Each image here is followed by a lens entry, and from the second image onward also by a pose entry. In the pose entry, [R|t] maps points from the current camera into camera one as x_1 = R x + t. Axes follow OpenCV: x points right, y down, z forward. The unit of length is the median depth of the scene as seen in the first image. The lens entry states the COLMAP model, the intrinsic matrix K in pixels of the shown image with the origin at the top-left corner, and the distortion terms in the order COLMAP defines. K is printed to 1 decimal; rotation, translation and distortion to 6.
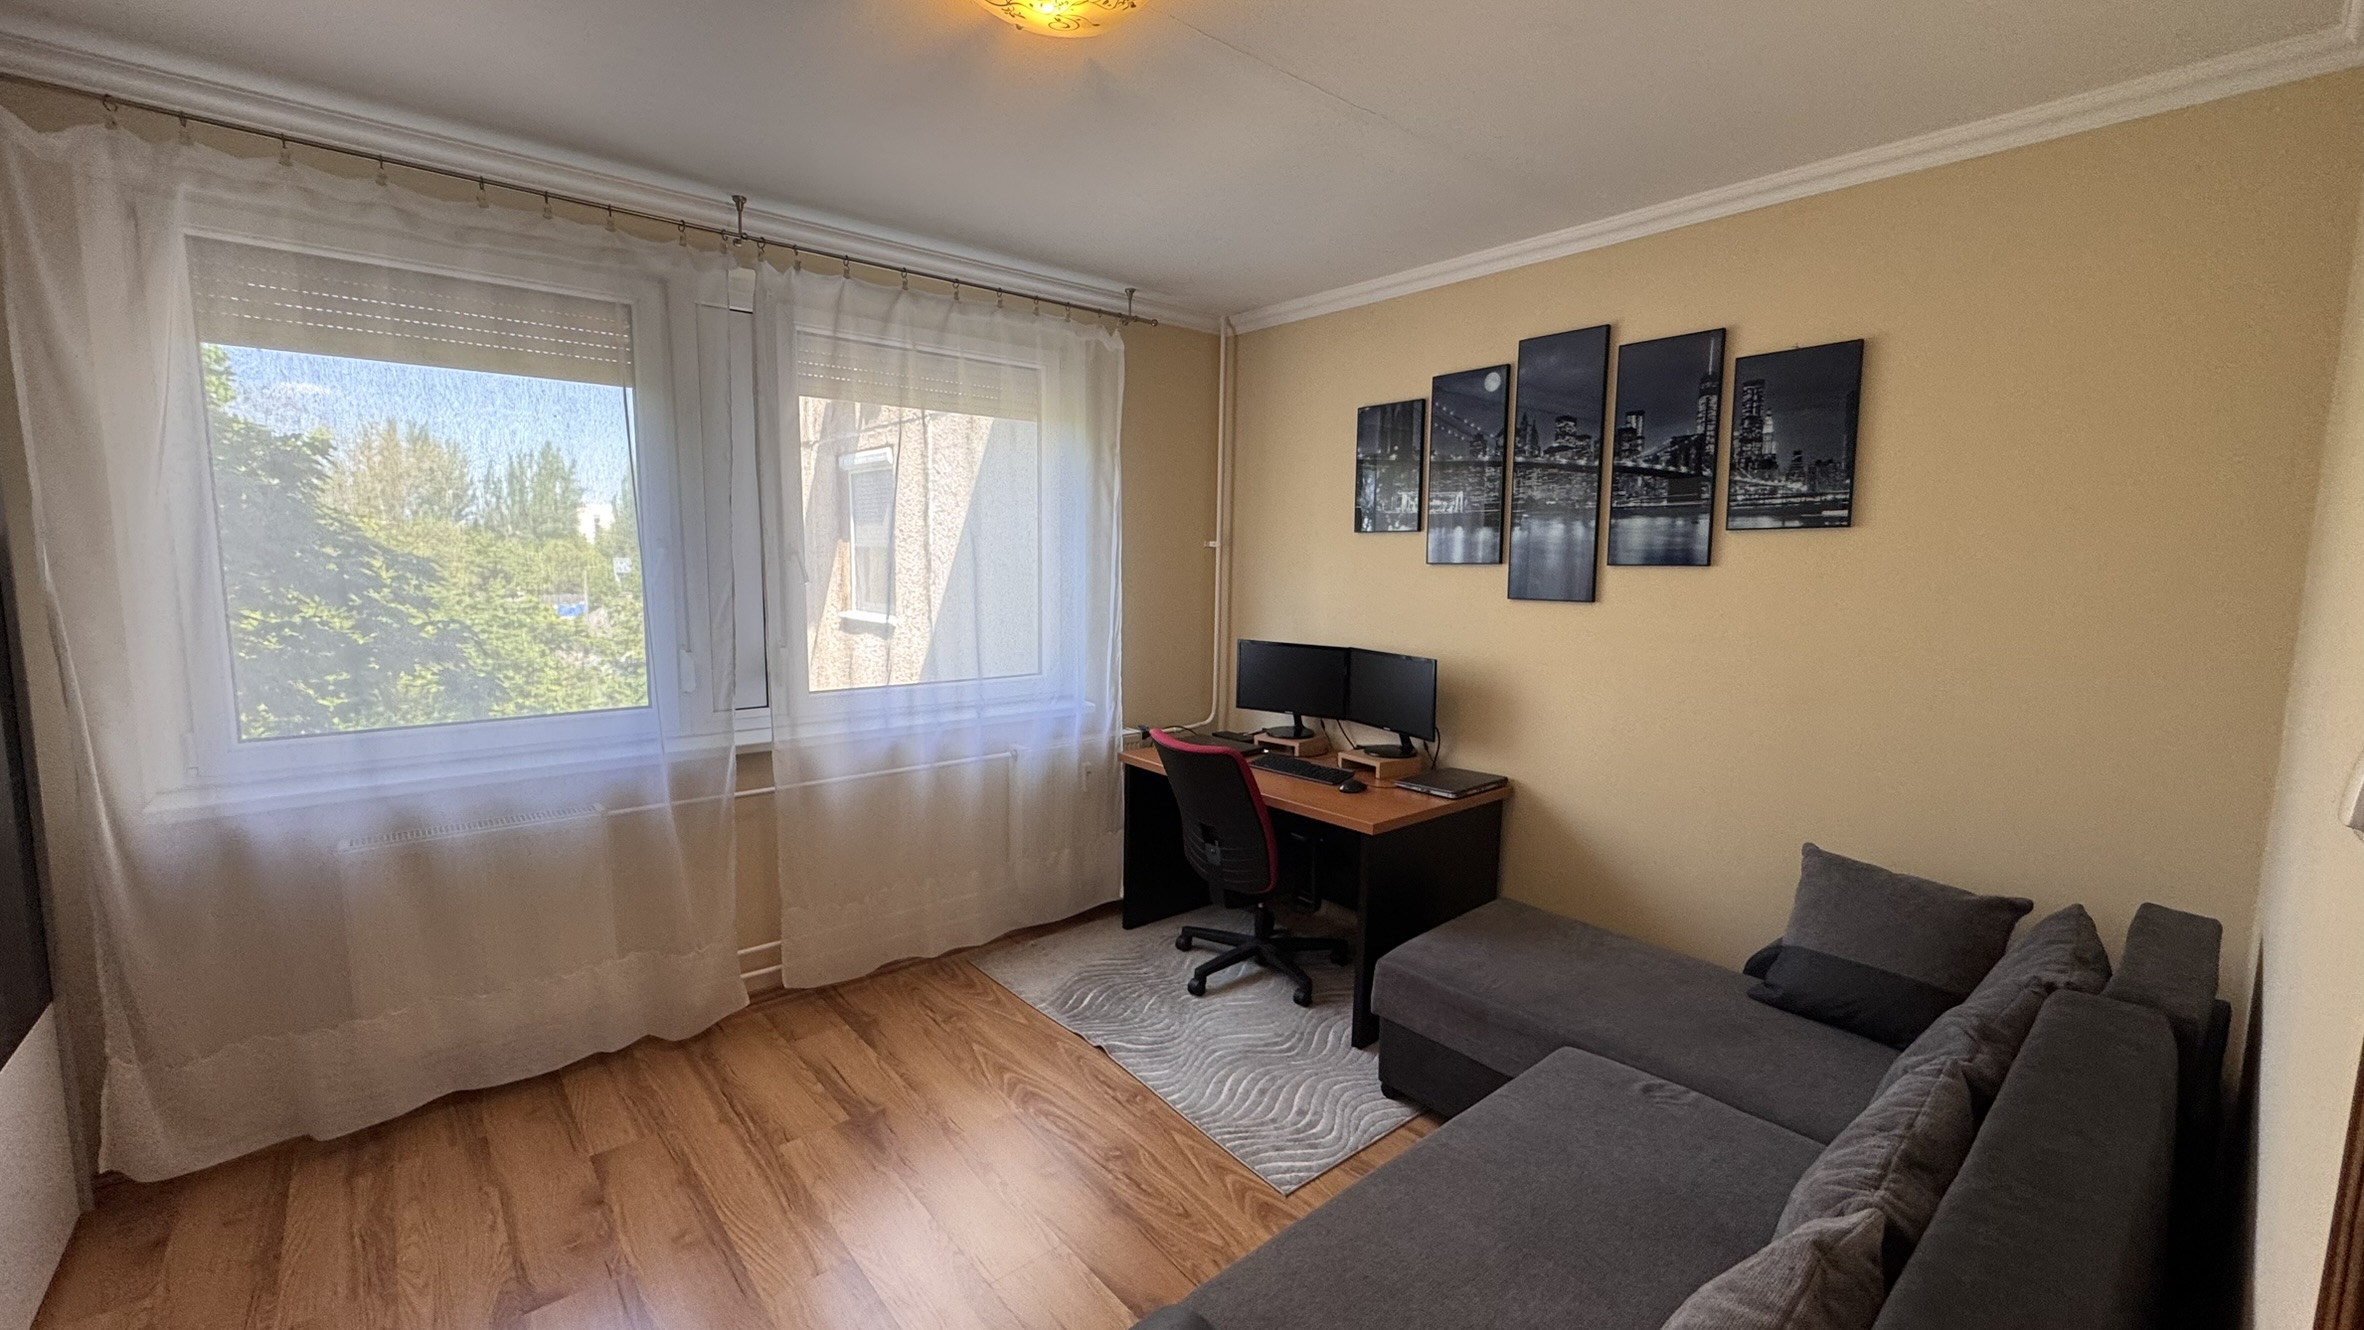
lens RADIAL K [[943.1, 0, 1176.2], [0, 943.1, 666.7], [0, 0, 1]] dist [-0.002528, 0.000478]
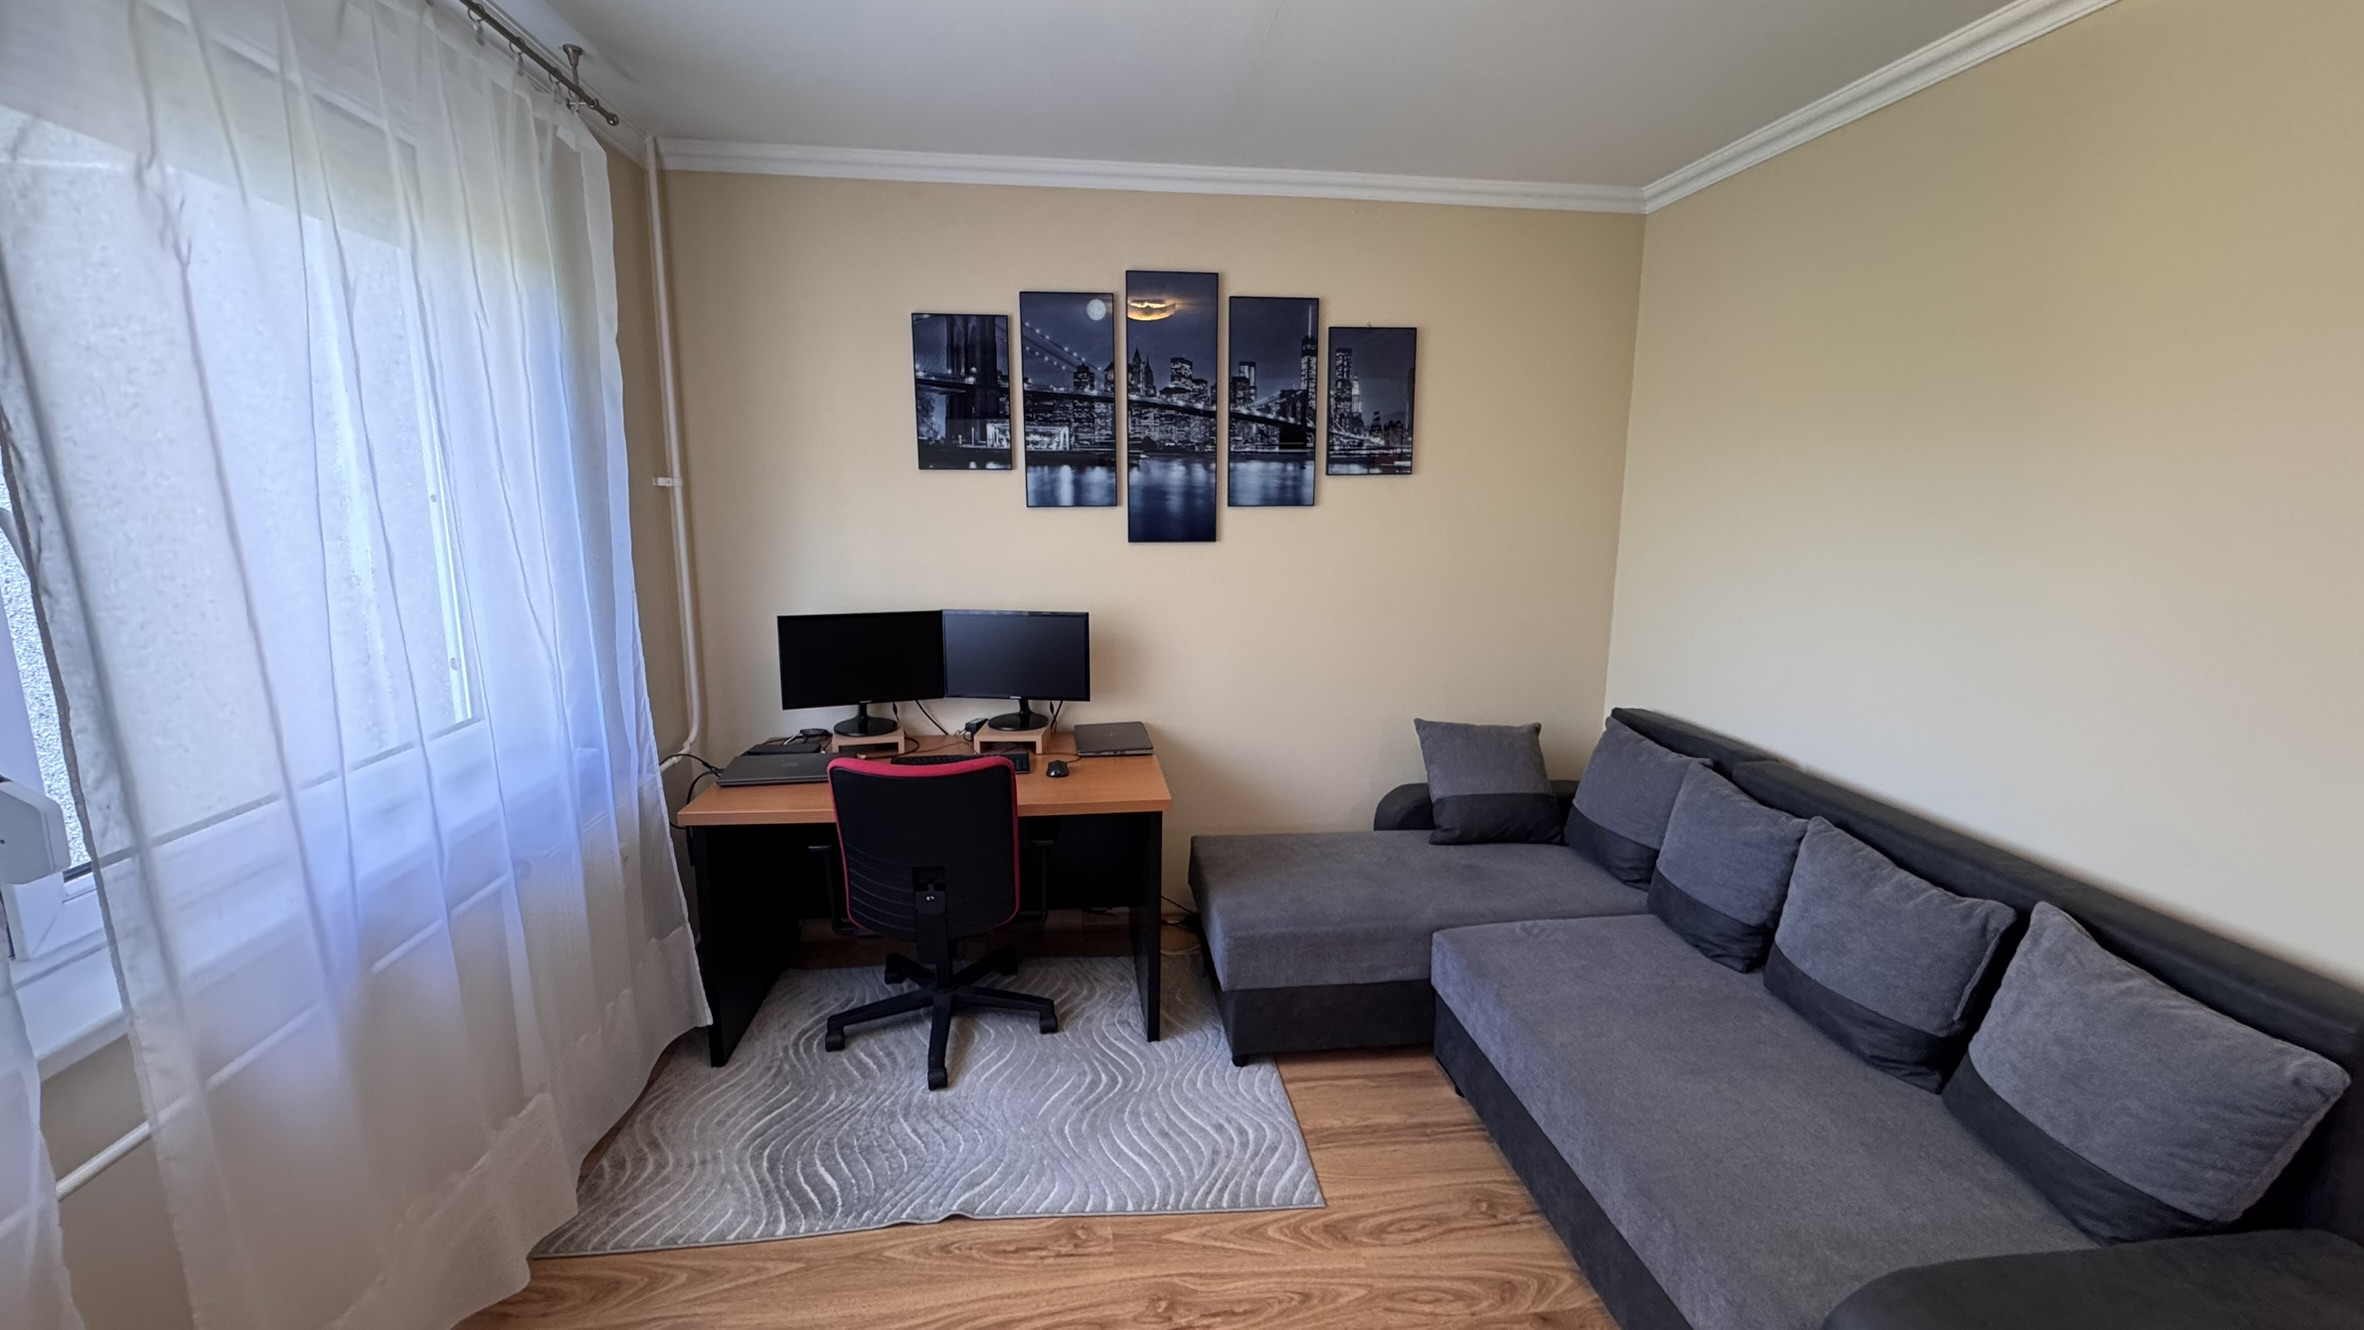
lens RADIAL K [[943.1, 0, 1176.2], [0, 943.1, 666.7], [0, 0, 1]] dist [-0.002528, 0.000478]
pose [[0.554551, -0.156526, 0.817296, -0.481903], [0.098844, 0.987587, 0.122072, -0.064894], [-0.826259, 0.013090, 0.563139, 0.453368]]
